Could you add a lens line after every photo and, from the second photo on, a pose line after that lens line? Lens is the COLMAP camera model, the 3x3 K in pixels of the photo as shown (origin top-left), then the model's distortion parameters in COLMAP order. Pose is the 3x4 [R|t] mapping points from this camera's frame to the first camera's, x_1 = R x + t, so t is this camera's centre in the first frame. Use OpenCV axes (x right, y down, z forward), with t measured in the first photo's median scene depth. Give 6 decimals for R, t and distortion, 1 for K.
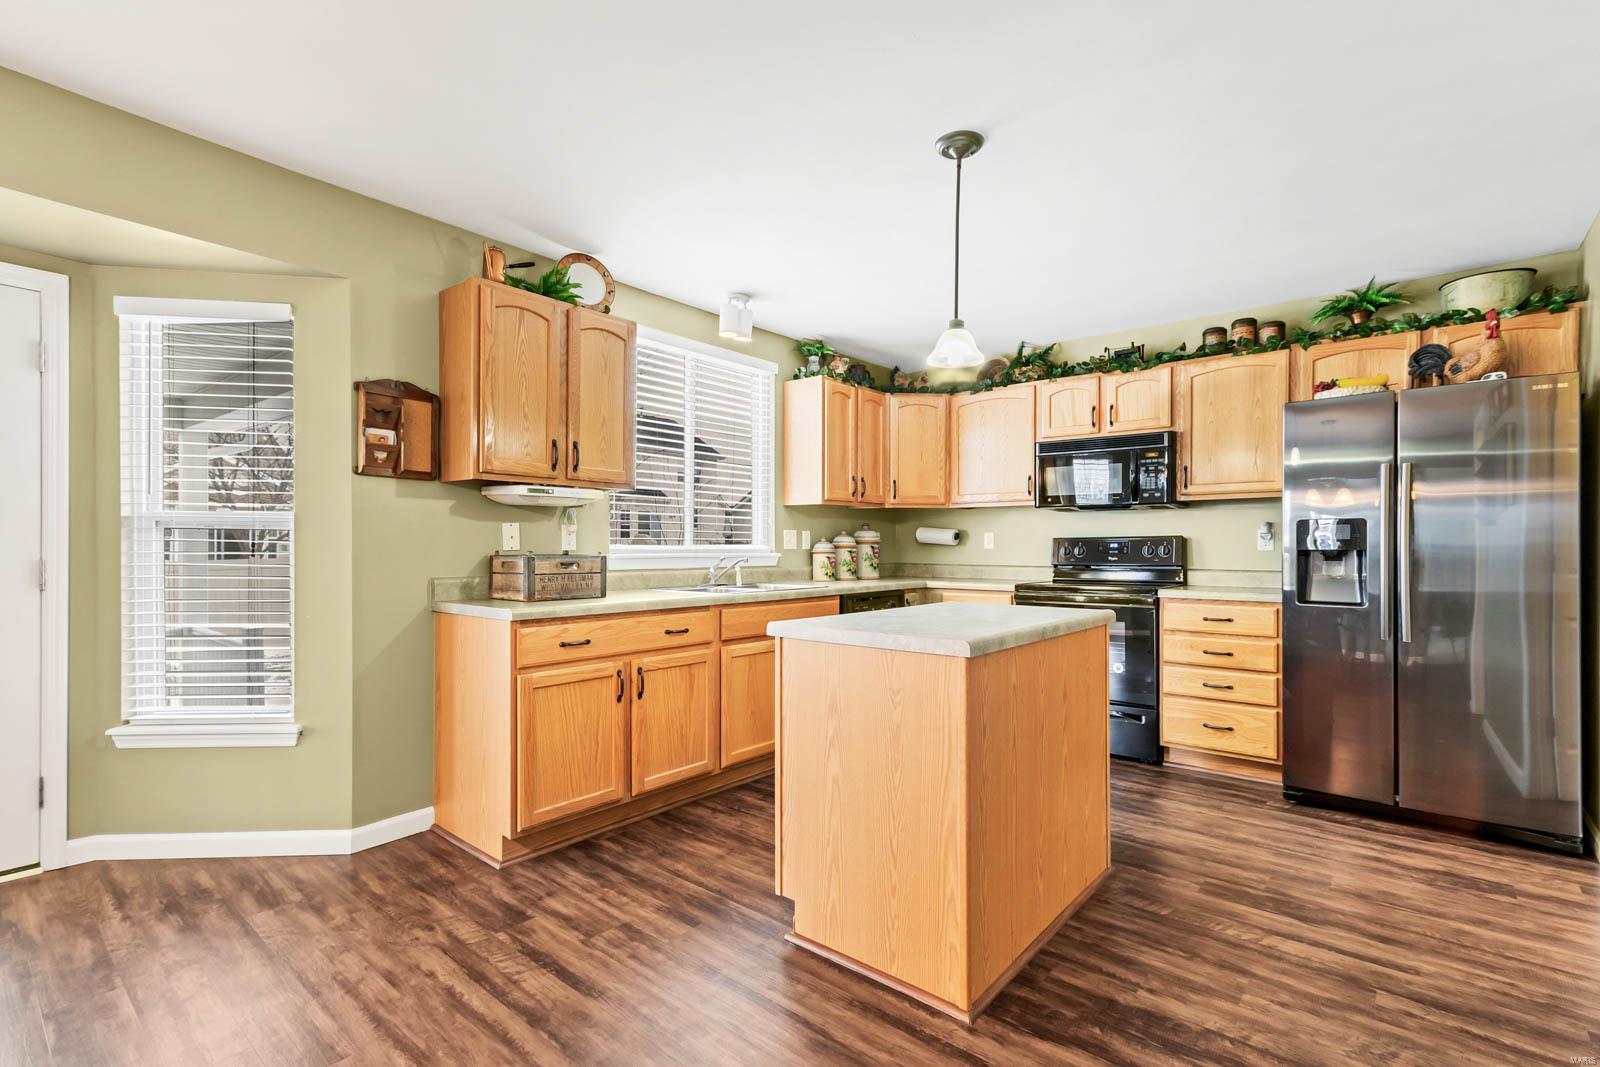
lens RADIAL K [[743.3, 0, 798.3], [0, 743.3, 543.6], [0, 0, 1]] dist [0.010136, -0.003403]
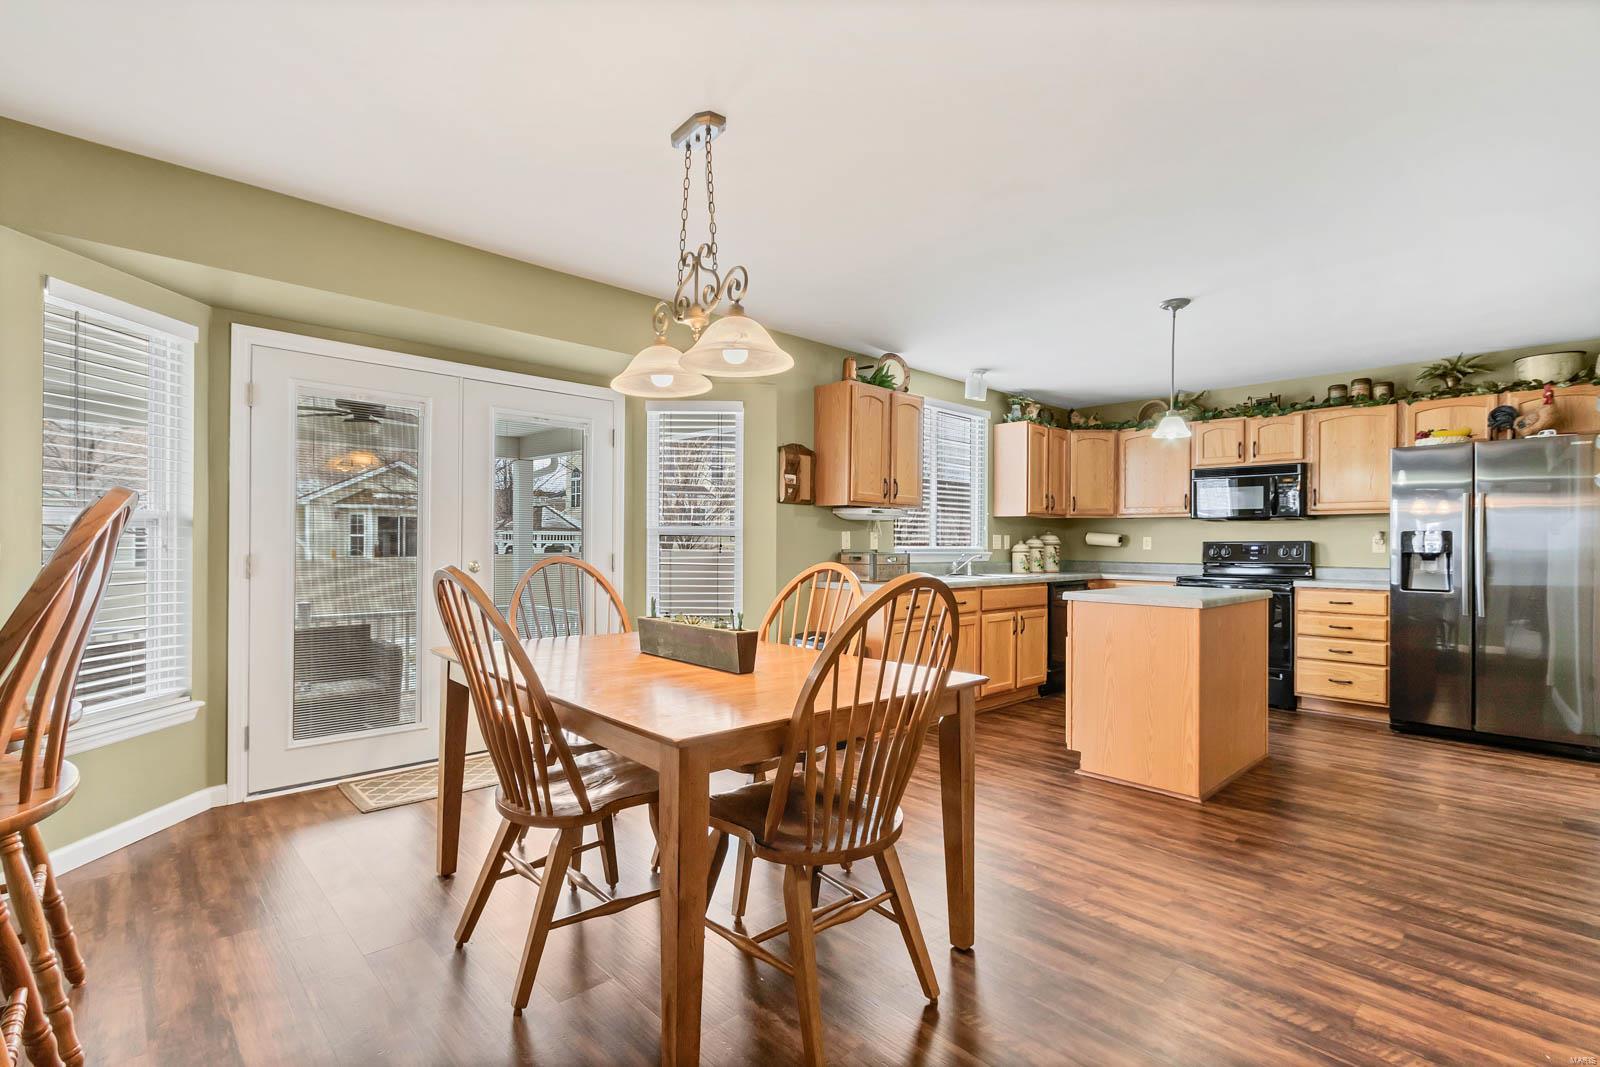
lens RADIAL K [[743.3, 0, 806.7], [0, 743.3, 540.5], [0, 0, 1]] dist [0.010136, -0.003403]
pose [[0.994740, 0.004278, -0.102339, -0.299700], [-0.004530, 0.999987, -0.002230, -0.005094], [0.102328, 0.002682, 0.994747, -0.511800]]
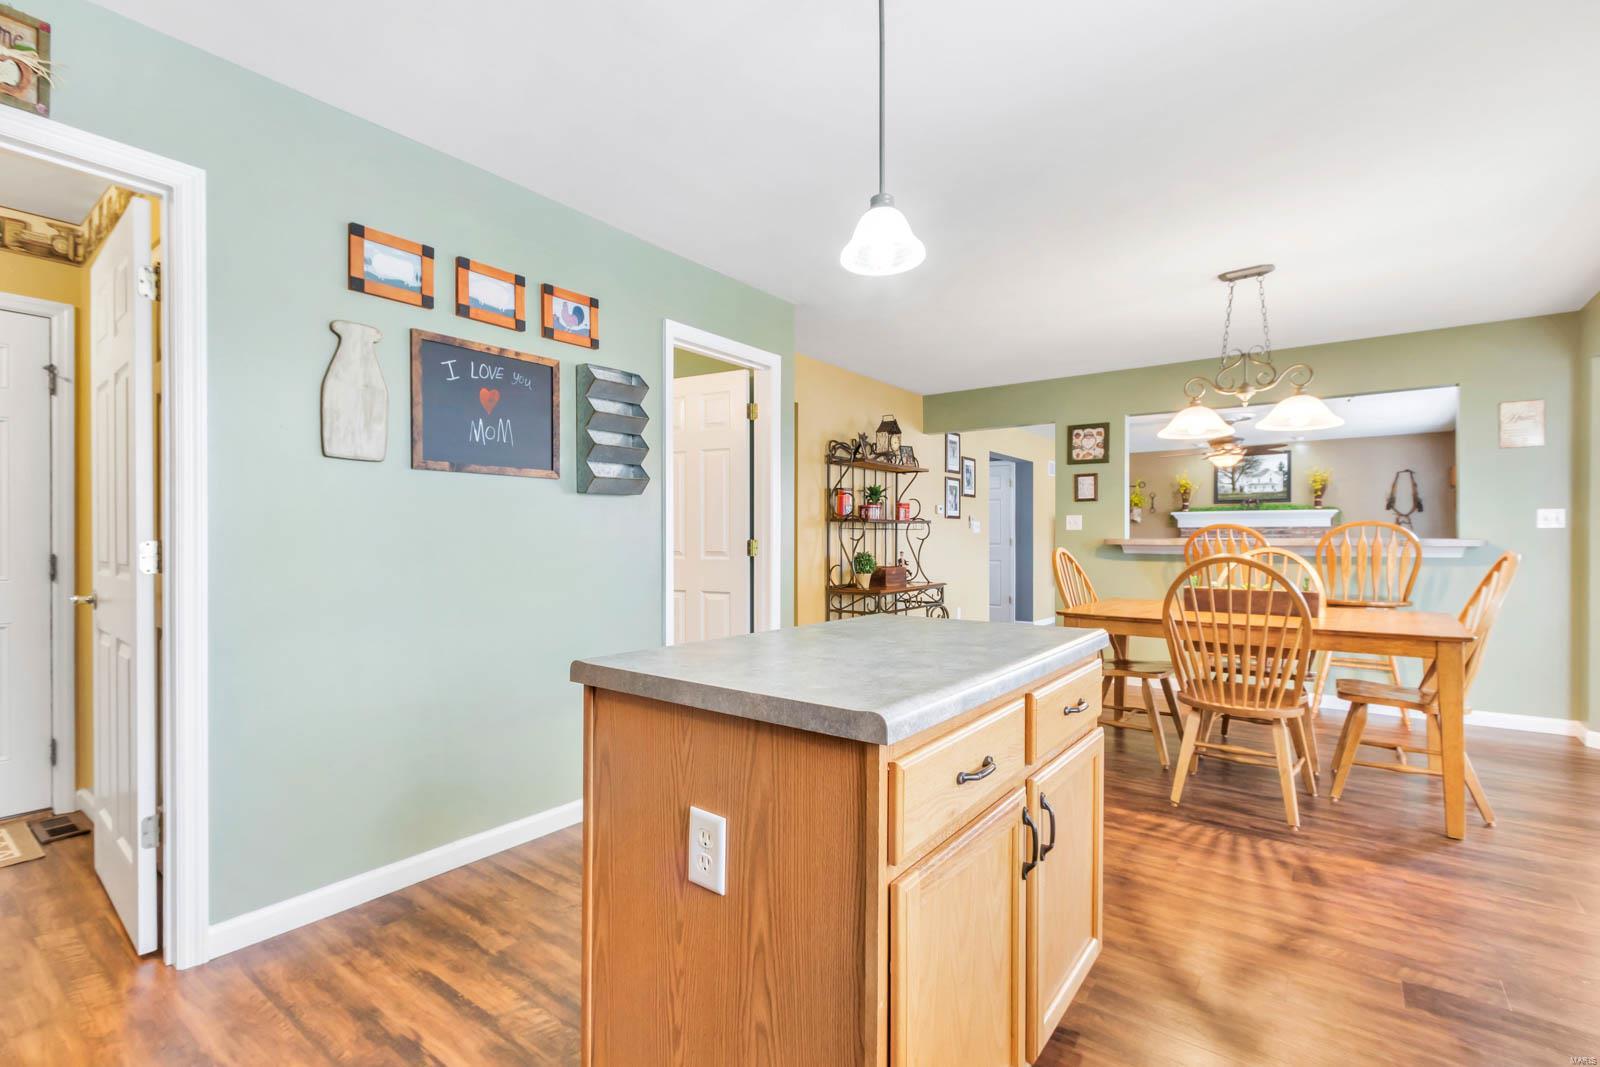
lens RADIAL K [[743.3, 0, 799.1], [0, 743.3, 536.5], [0, 0, 1]] dist [0.010136, -0.003403]
pose [[-0.997878, -0.006040, -0.064833, 0.234544], [-0.005771, 0.999974, -0.004339, 0.004195], [0.064857, -0.003955, -0.997887, 1.186906]]
